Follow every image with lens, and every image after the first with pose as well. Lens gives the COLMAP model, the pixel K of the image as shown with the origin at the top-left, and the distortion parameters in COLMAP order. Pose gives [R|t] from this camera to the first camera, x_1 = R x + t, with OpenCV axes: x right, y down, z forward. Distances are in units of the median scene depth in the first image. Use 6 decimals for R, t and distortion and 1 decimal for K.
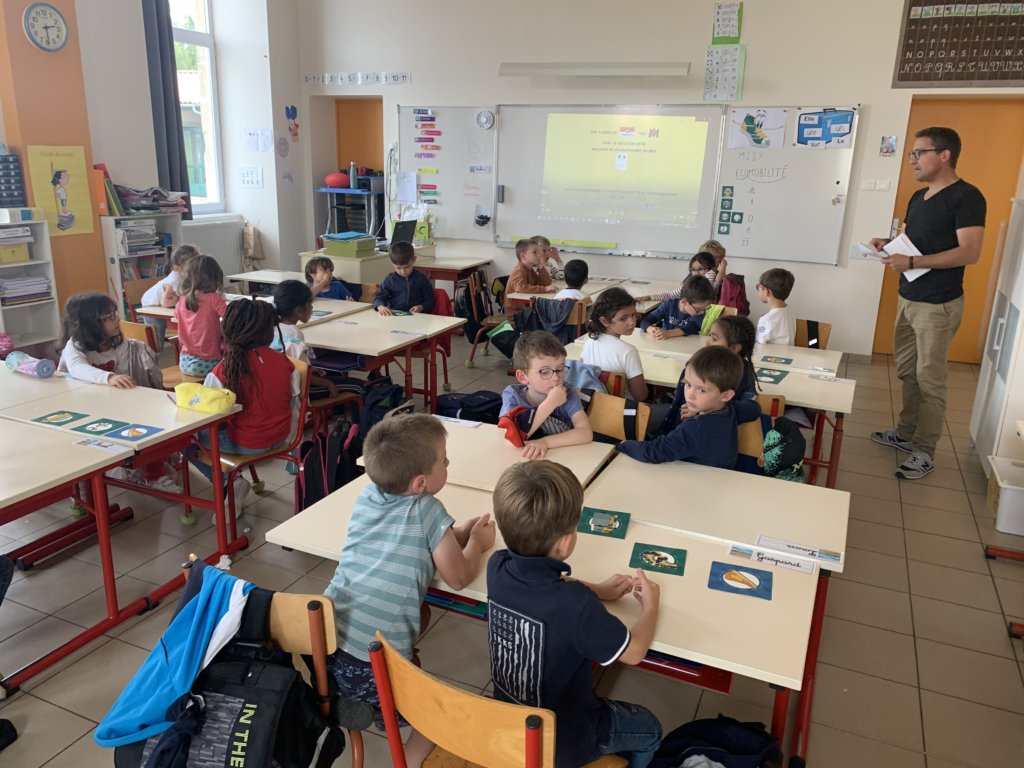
lens RADIAL K [[785.0, 0, 496.3], [0, 785.0, 375.3], [0, 0, 1]] dist [0.023354, -0.025751]
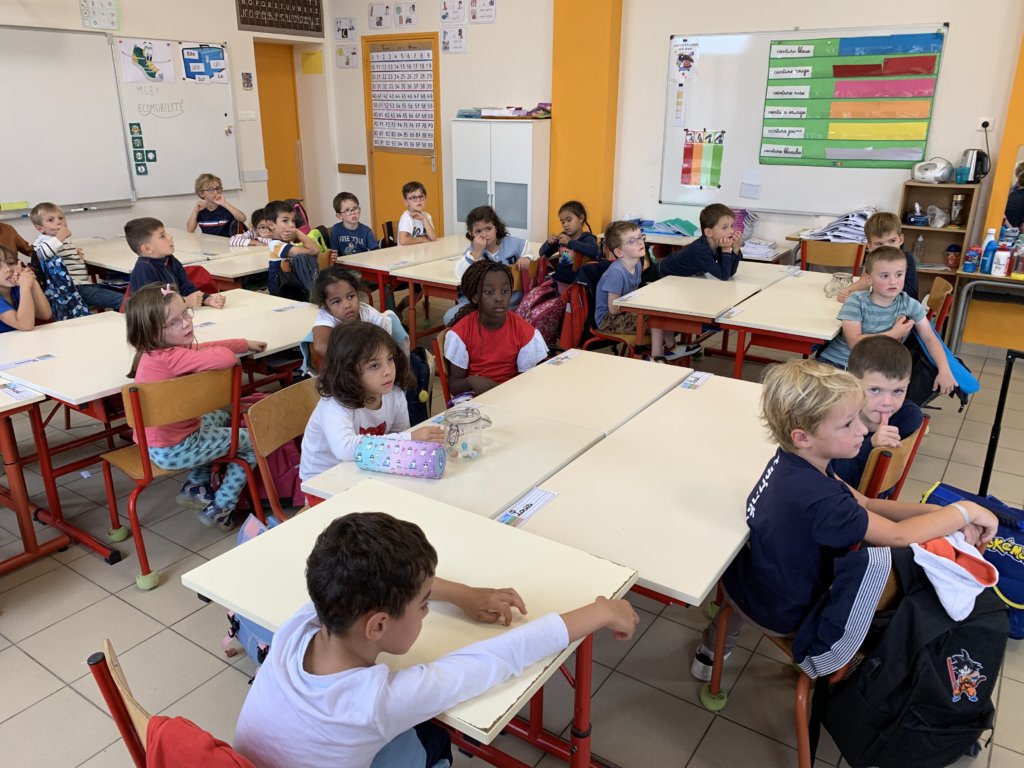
lens RADIAL K [[785.0, 0, 515.3], [0, 785.0, 378.7], [0, 0, 1]] dist [0.023354, -0.025751]
pose [[0.168426, -0.345849, 0.923050, -0.627934], [0.263347, 0.918177, 0.295971, -0.121647], [-0.949885, 0.193233, 0.245723, 0.402670]]
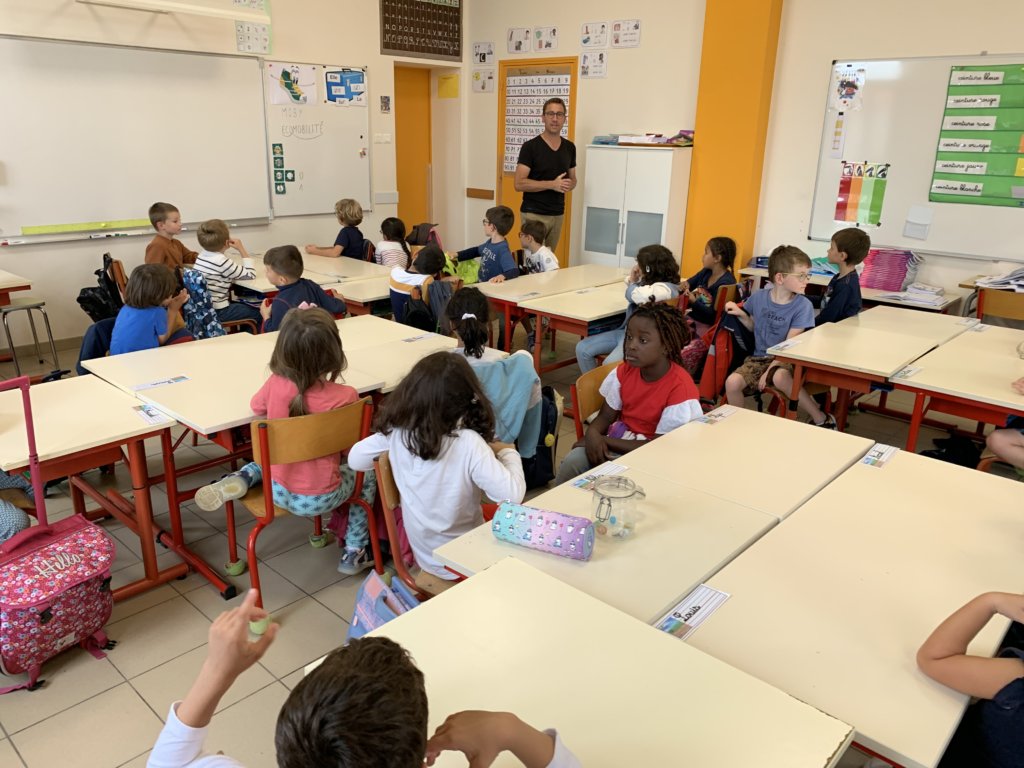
lens RADIAL K [[785.0, 0, 502.5], [0, 785.0, 380.8], [0, 0, 1]] dist [0.023354, -0.025751]
pose [[0.323314, -0.306655, 0.895226, -0.591042], [0.241742, 0.941412, 0.235170, -0.130342], [-0.914893, 0.140381, 0.378503, 0.431892]]
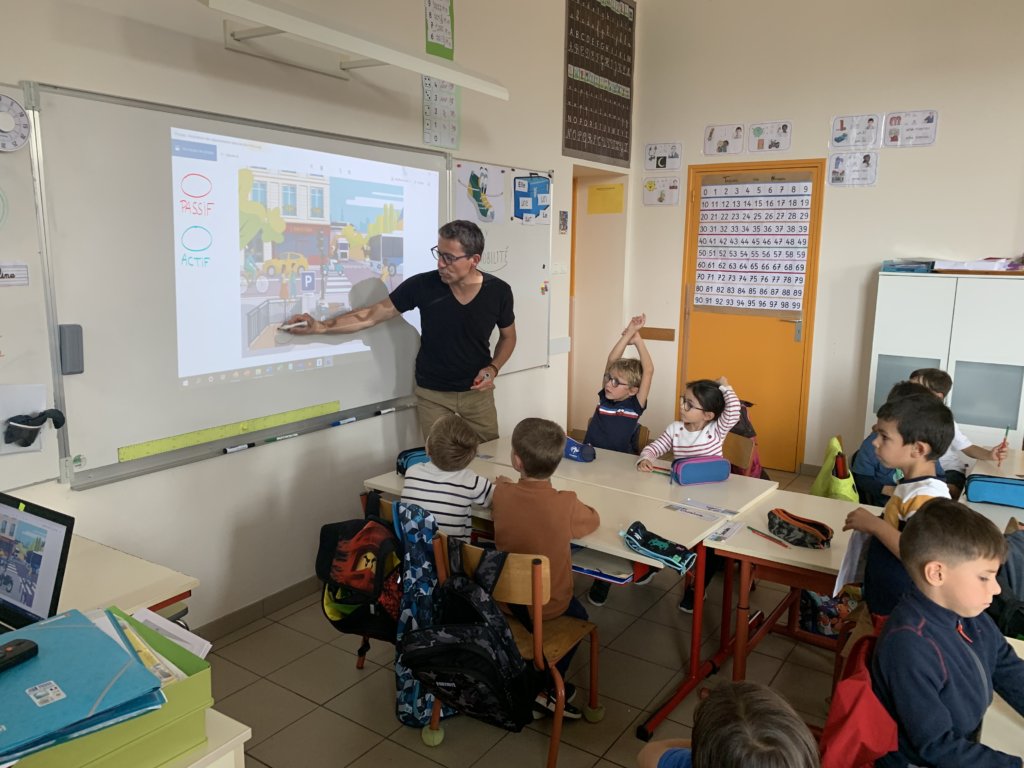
lens RADIAL K [[785.0, 0, 514.6], [0, 785.0, 382.8], [0, 0, 1]] dist [0.023354, -0.025751]
pose [[0.169429, -0.190833, 0.966890, -0.346993], [0.258228, 0.955395, 0.143314, -0.247136], [-0.951111, 0.225396, 0.211150, 0.865360]]
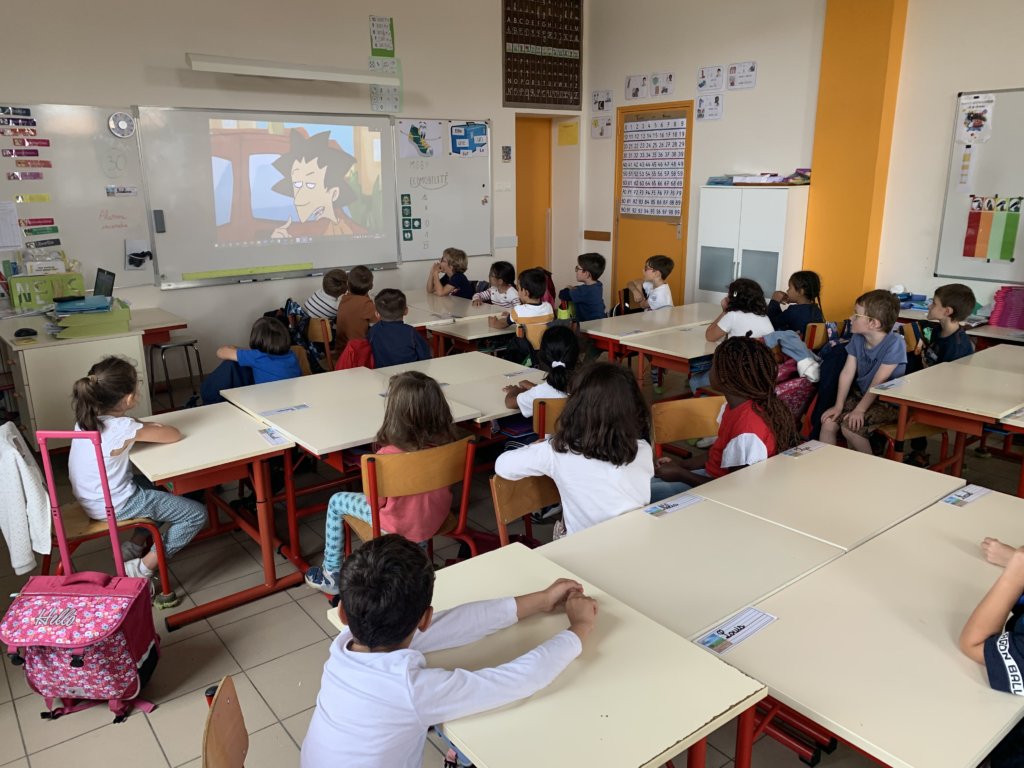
lens RADIAL K [[785.0, 0, 503.8], [0, 785.0, 383.8], [0, 0, 1]] dist [0.023354, -0.025751]
pose [[0.470829, -0.259823, 0.843097, -0.606877], [0.258943, 0.954257, 0.149473, -0.125665], [-0.843368, 0.147938, 0.516571, 0.398921]]
